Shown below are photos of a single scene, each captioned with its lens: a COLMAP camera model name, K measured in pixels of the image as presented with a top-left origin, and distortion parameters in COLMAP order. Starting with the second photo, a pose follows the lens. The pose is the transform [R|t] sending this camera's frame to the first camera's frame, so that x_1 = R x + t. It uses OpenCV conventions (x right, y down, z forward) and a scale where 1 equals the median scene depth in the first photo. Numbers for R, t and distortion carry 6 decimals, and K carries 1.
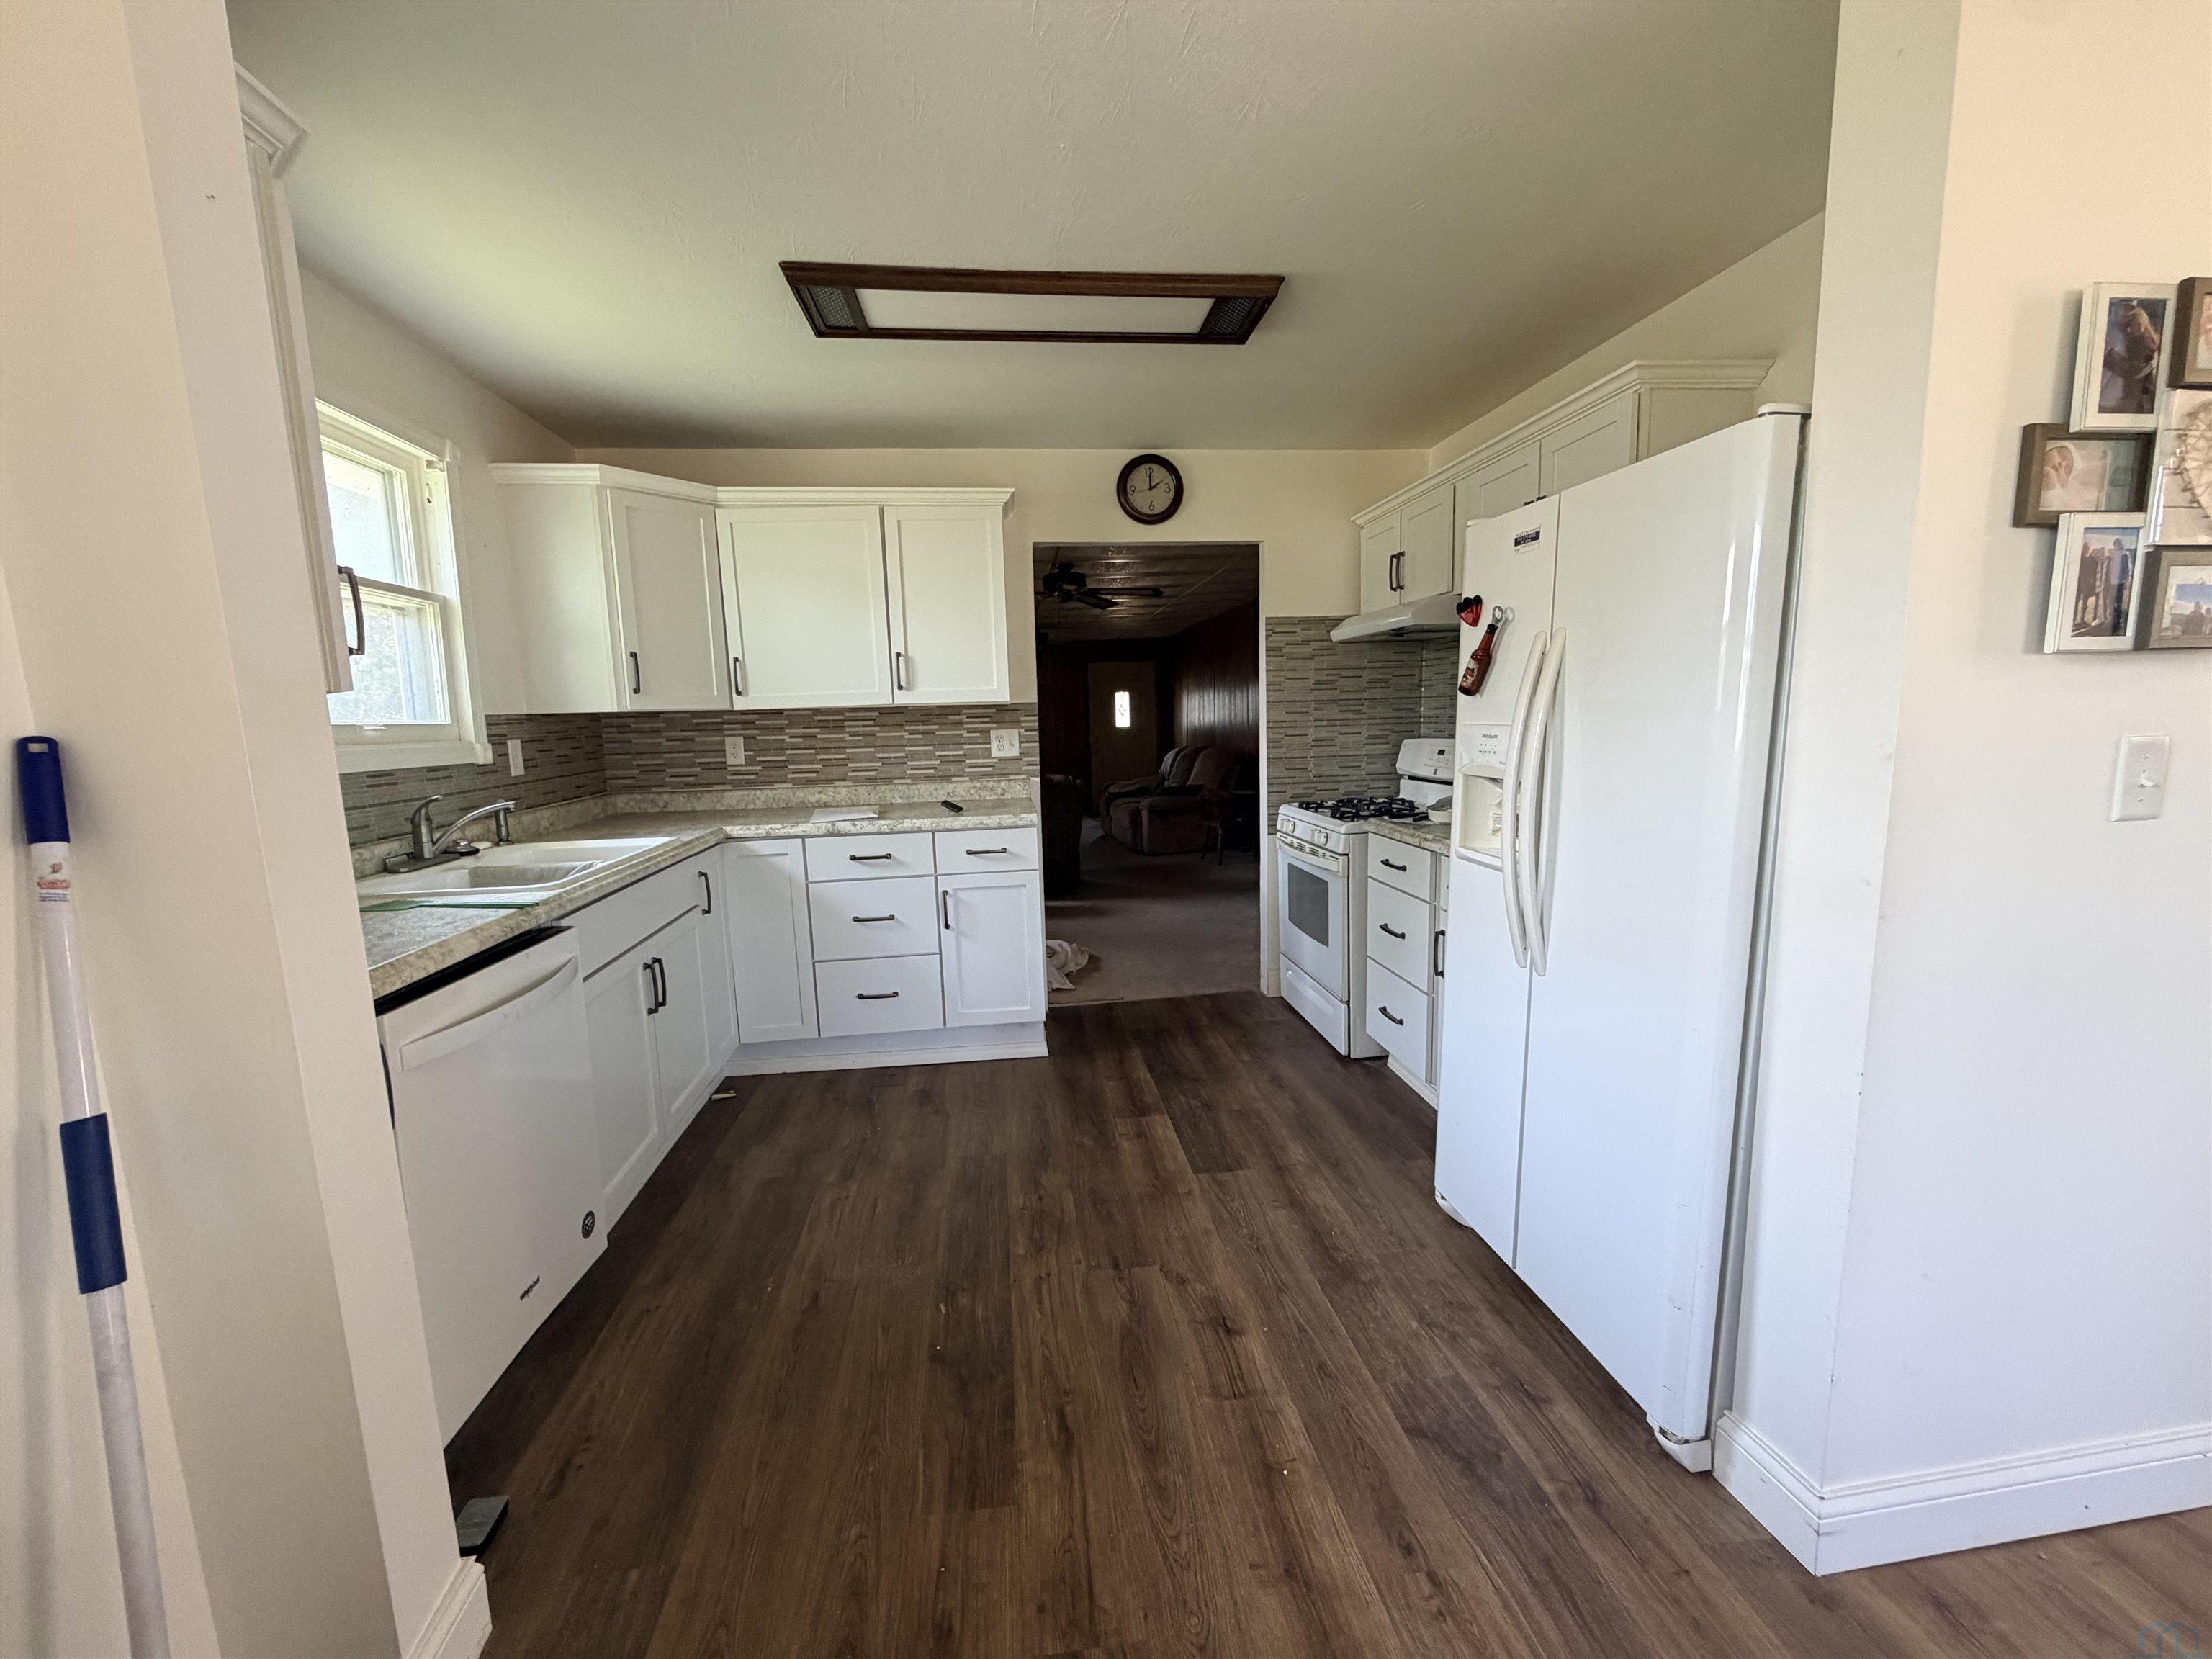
lens RADIAL K [[878.4, 0, 1103.7], [0, 878.4, 835.0], [0, 0, 1]] dist [0.000471, -0.000036]
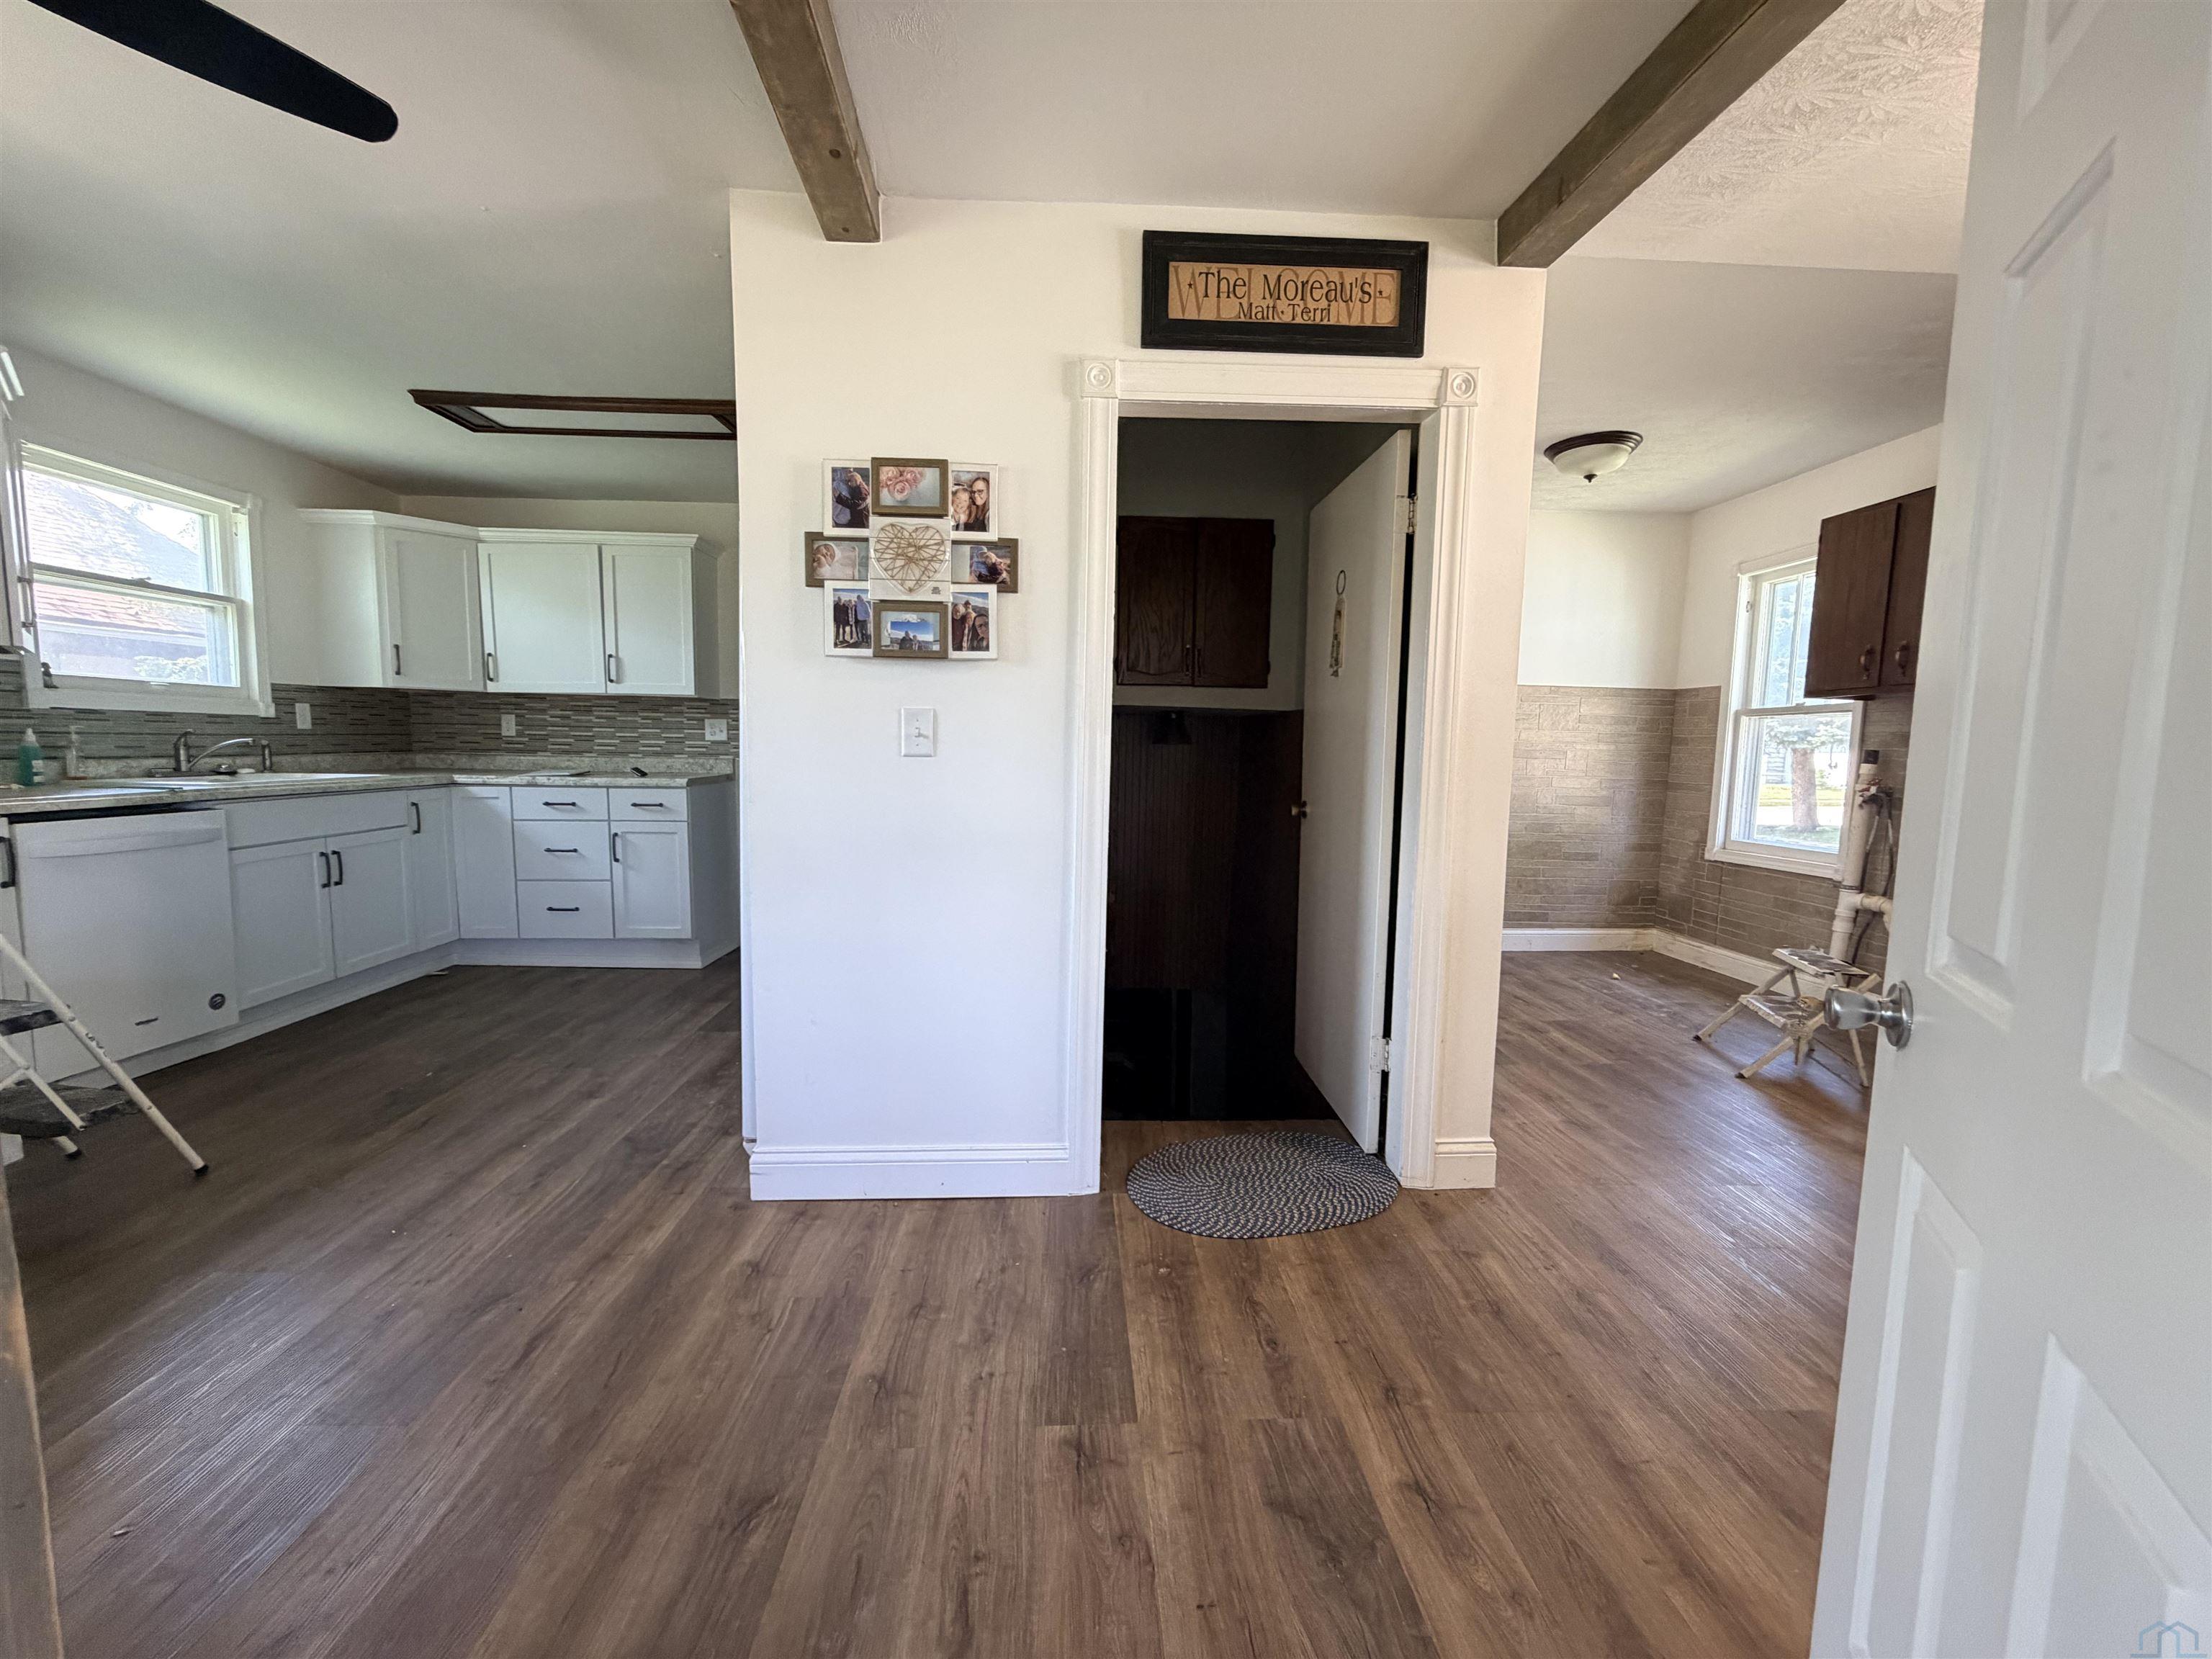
lens RADIAL K [[878.4, 0, 1103.7], [0, 878.4, 835.0], [0, 0, 1]] dist [0.000471, -0.000036]
pose [[0.995920, 0.053675, -0.072547, 0.732962], [-0.056023, 0.997957, -0.030721, 0.074660], [0.070750, 0.034660, 0.996892, -0.305331]]
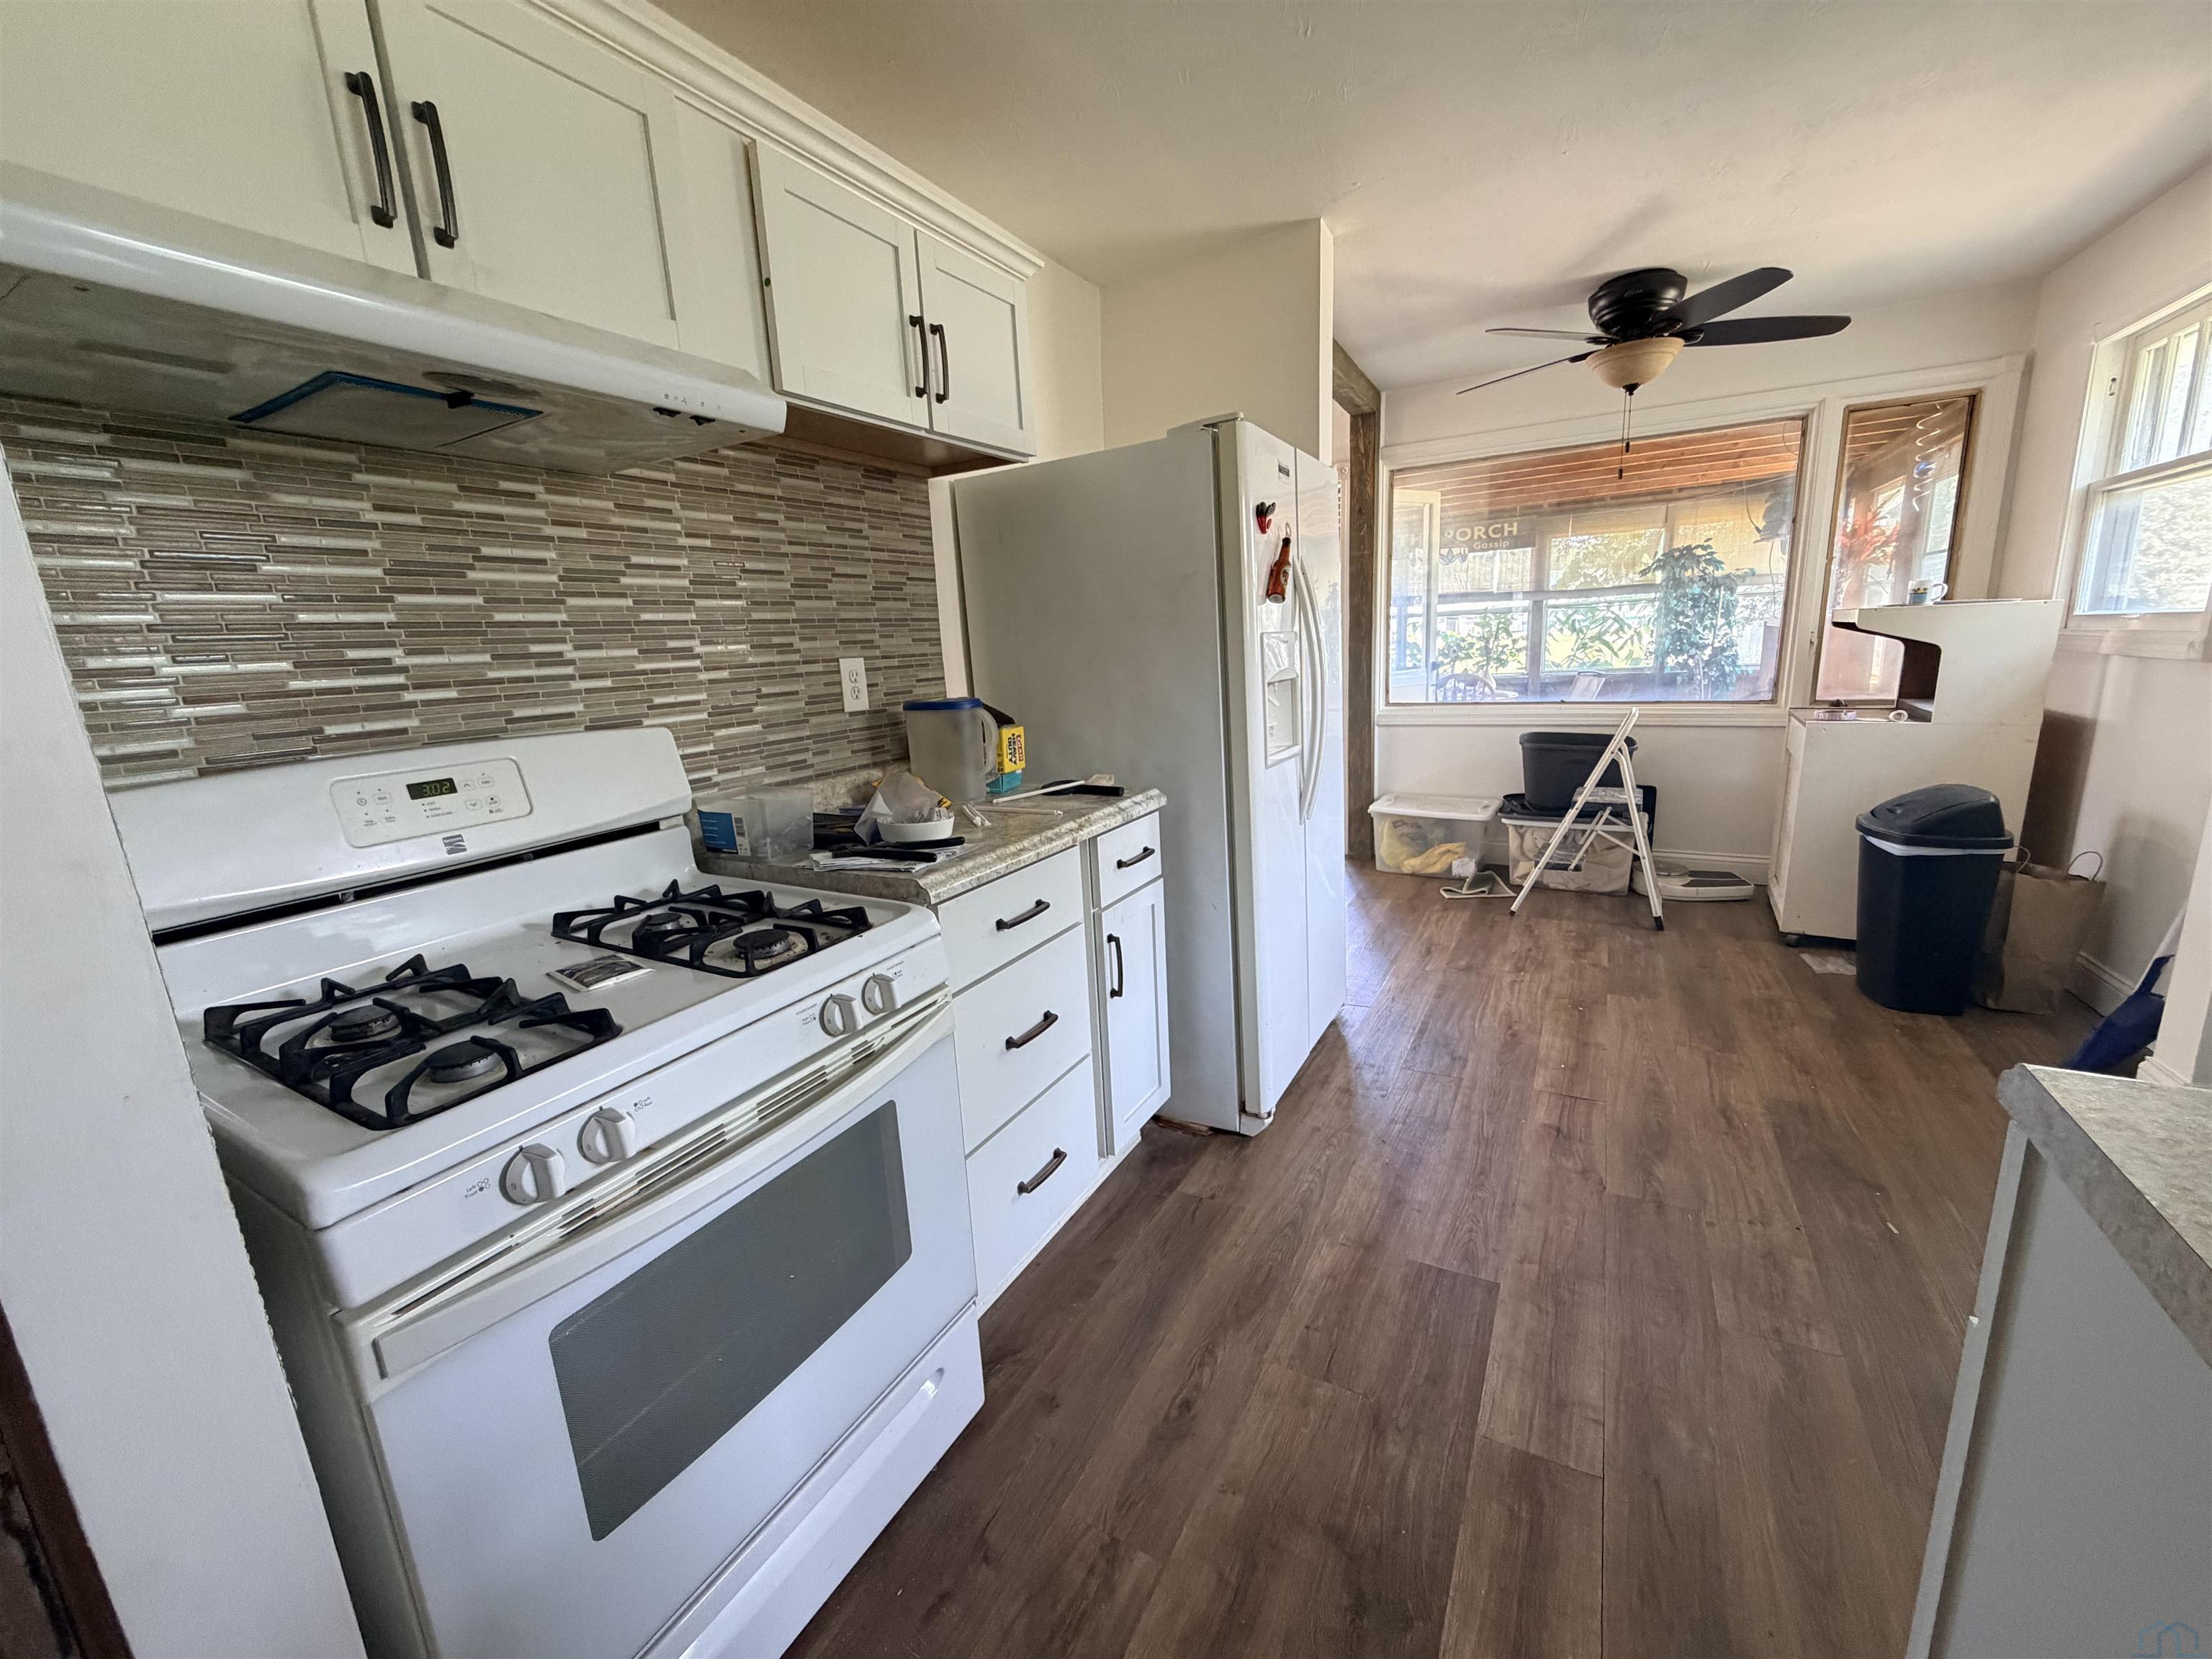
lens RADIAL K [[878.4, 0, 1103.7], [0, 878.4, 835.0], [0, 0, 1]] dist [0.000471, -0.000036]
pose [[-0.800735, -0.052777, 0.596690, -0.034787], [0.160940, 0.940531, 0.299166, -0.171104], [-0.576994, 0.335584, -0.744621, 1.386585]]
